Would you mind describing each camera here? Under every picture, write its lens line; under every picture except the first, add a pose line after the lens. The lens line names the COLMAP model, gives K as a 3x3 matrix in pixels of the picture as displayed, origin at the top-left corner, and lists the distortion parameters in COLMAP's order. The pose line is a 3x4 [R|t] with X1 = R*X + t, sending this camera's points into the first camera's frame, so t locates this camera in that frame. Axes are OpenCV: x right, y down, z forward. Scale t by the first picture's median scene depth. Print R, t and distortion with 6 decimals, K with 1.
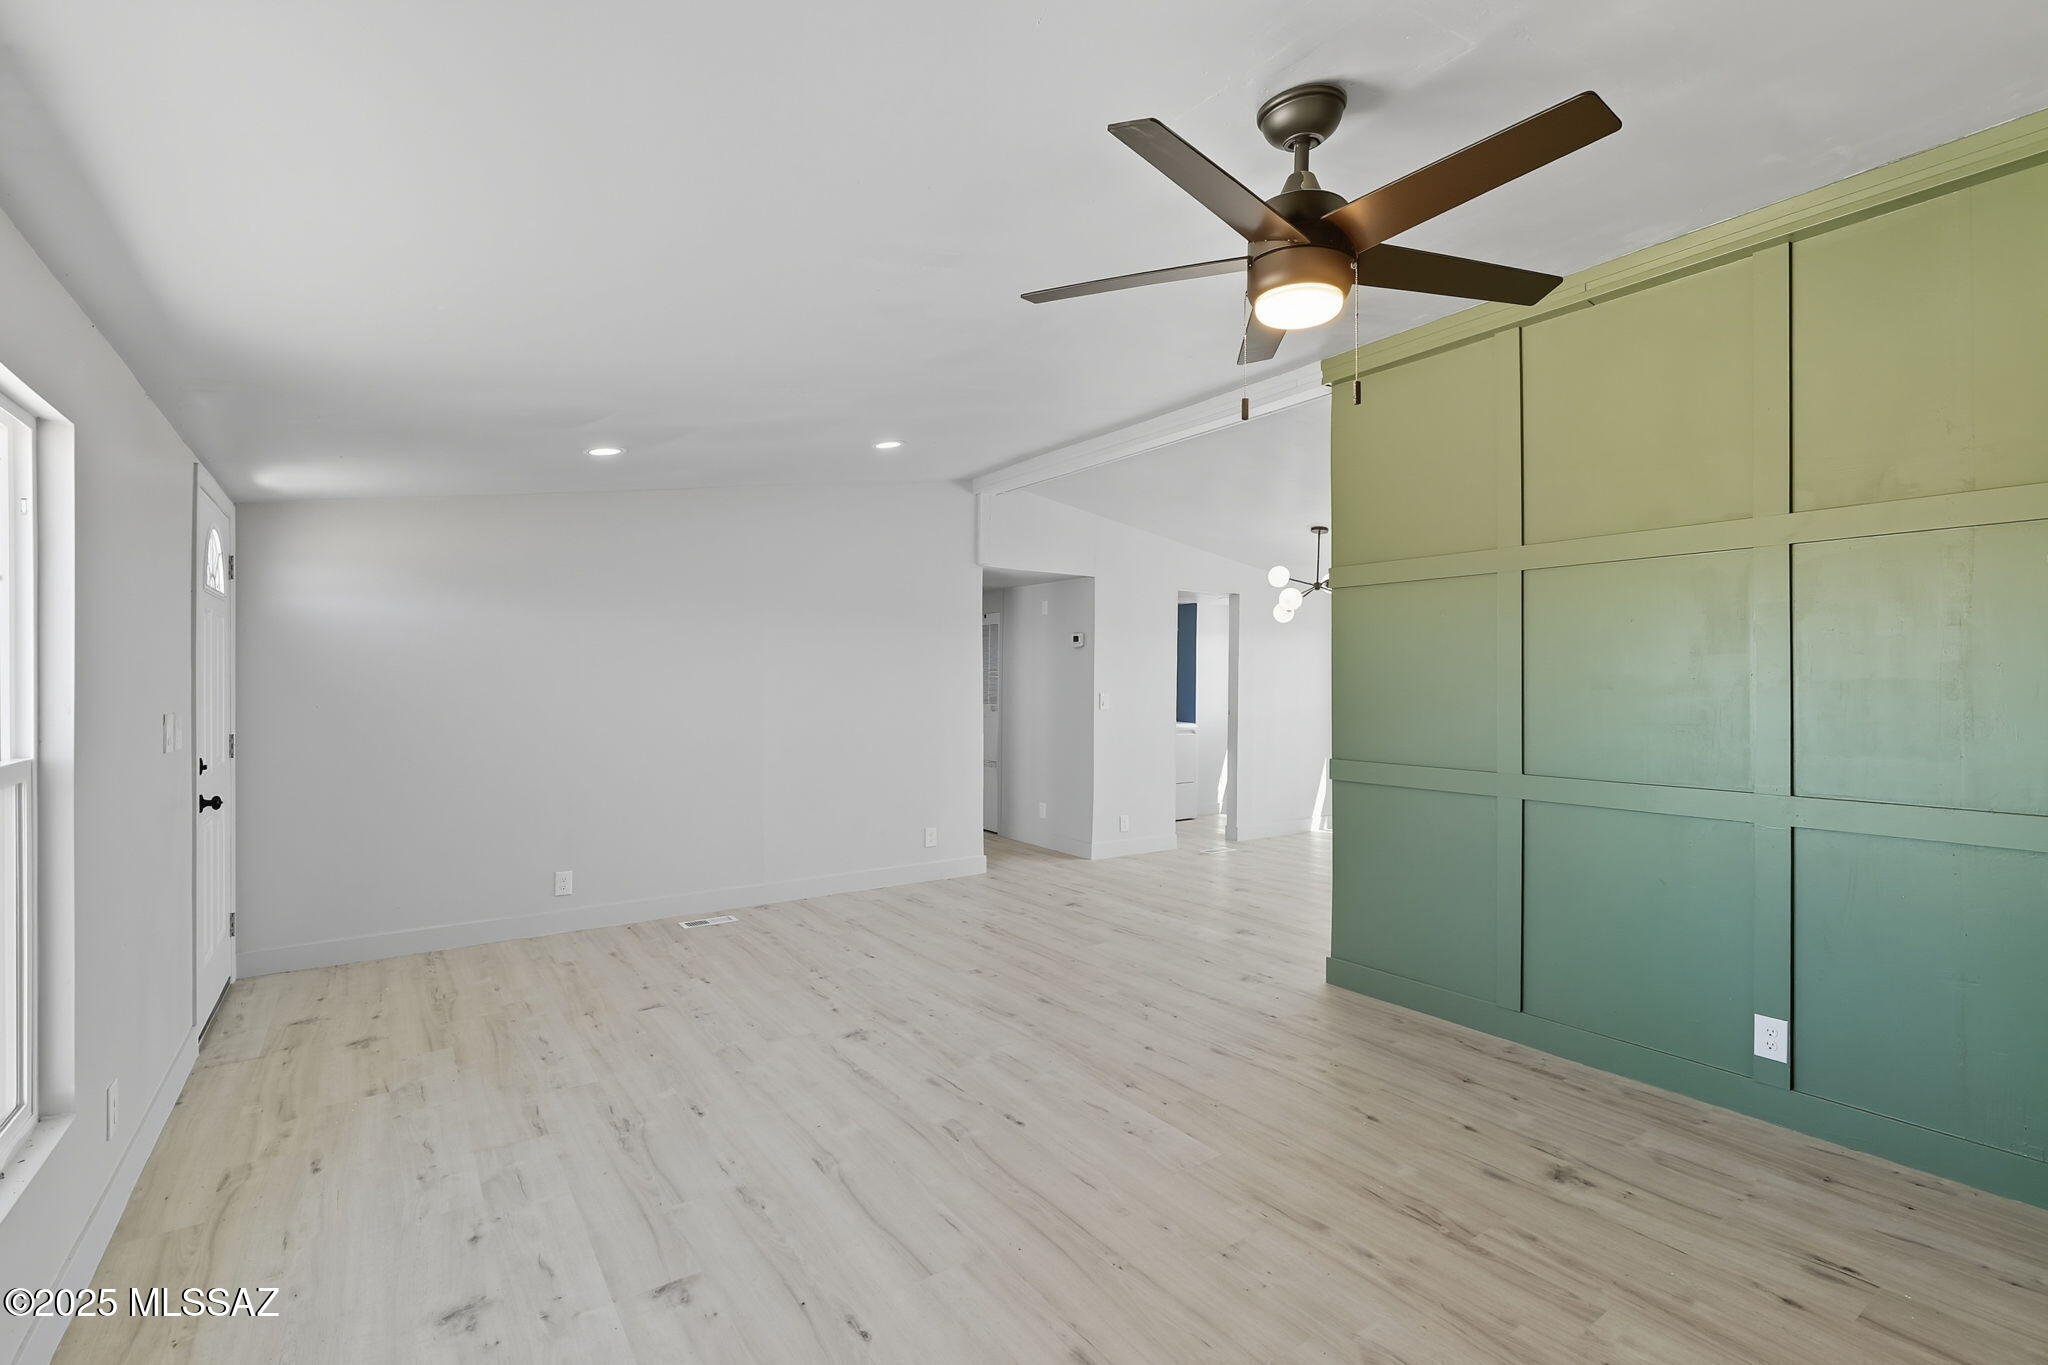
lens RADIAL K [[935.9, 0, 1024.3], [0, 935.9, 674.4], [0, 0, 1]] dist [-0.001054, 0.001150]
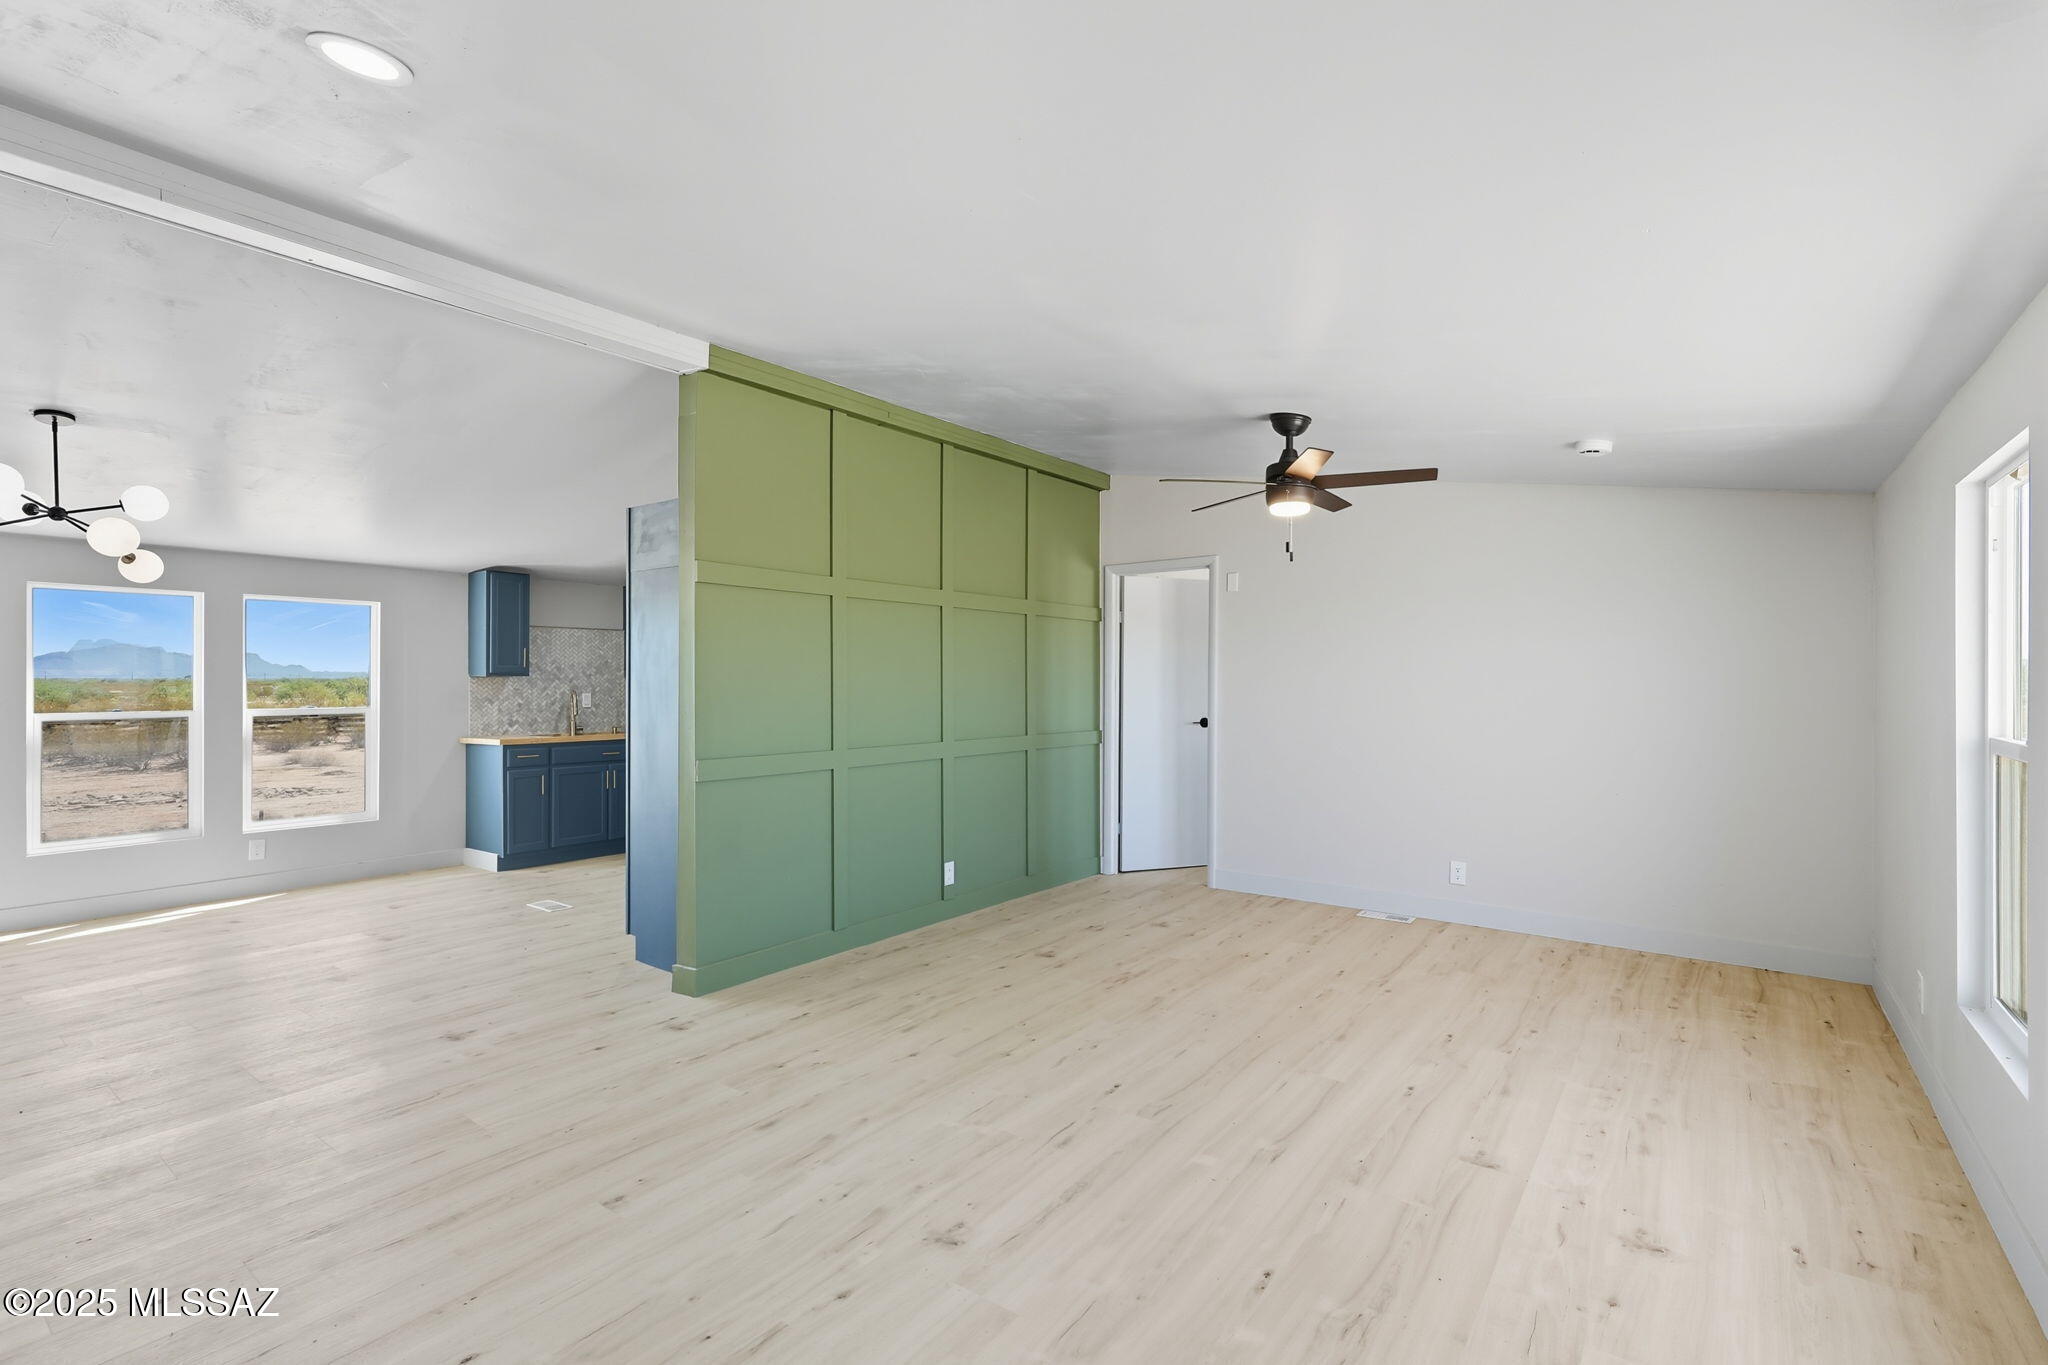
lens RADIAL K [[935.9, 0, 1023.1], [0, 935.9, 678.2], [0, 0, 1]] dist [-0.001054, 0.001150]
pose [[-0.319991, 0.003134, 0.947415, -0.958827], [-0.008949, 0.999940, -0.006331, 0.012788], [-0.947378, -0.010504, -0.319944, 1.393891]]
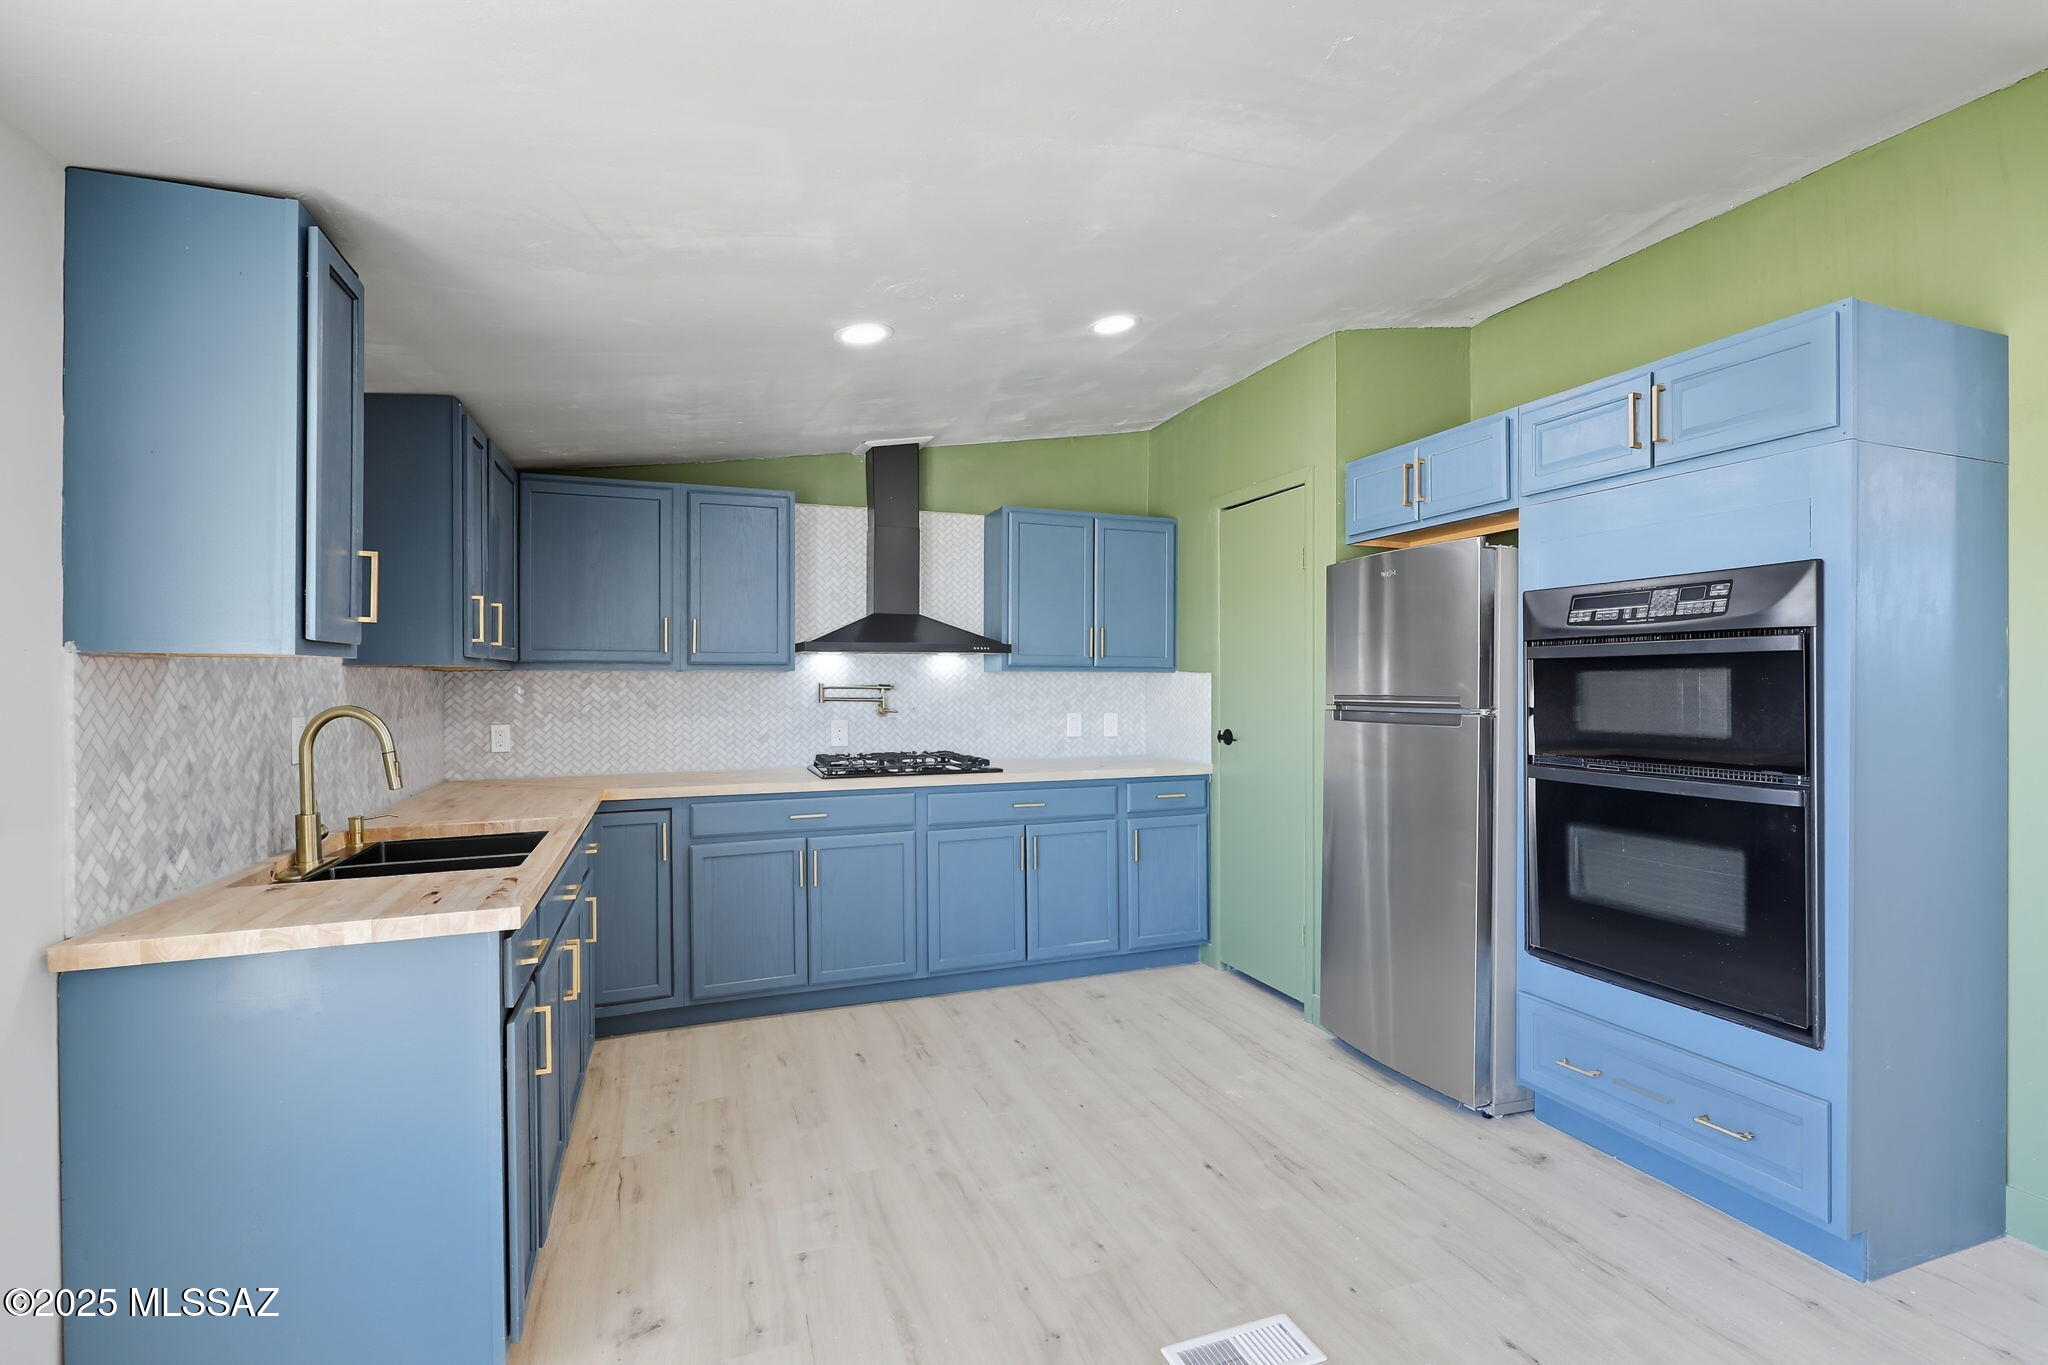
lens RADIAL K [[935.9, 0, 1024.0], [0, 935.9, 684.9], [0, 0, 1]] dist [-0.001054, 0.001150]
pose [[-0.970852, 0.001156, 0.239678, 1.115911], [-0.000640, 0.999972, -0.007416, 0.027507], [-0.239680, -0.007353, -0.970824, 2.330146]]
